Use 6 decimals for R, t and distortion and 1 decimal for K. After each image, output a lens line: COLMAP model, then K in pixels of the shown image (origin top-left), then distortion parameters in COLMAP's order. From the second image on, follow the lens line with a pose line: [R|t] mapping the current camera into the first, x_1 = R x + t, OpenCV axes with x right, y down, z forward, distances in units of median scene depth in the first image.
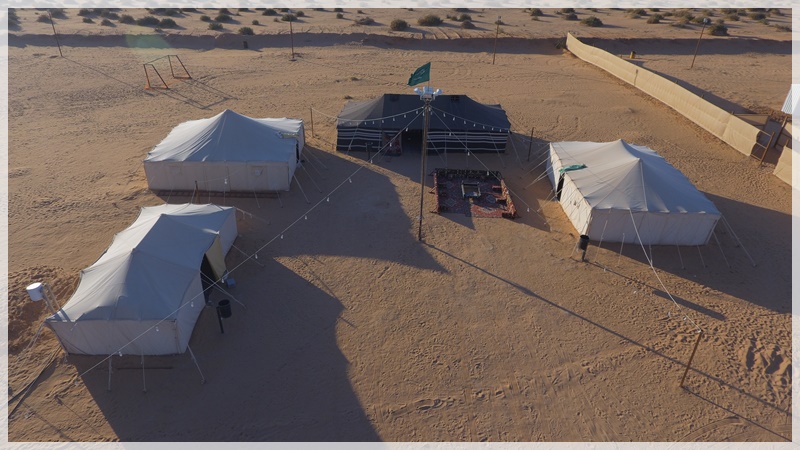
lens RADIAL K [[443.2, 0, 400.0], [0, 443.2, 225.0], [0, 0, 1]] dist [-0.002702, -0.000073]
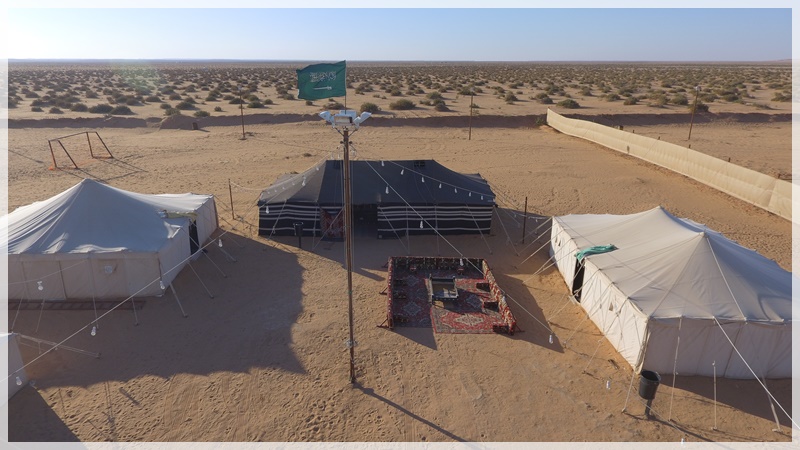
lens RADIAL K [[443.2, 0, 400.0], [0, 443.2, 225.0], [0, 0, 1]] dist [-0.002702, -0.000073]
pose [[0.999195, -0.021688, 0.033742, 0.063661], [0.028052, 0.979120, -0.201340, -0.033315], [-0.028671, 0.202125, 0.978940, 0.284782]]
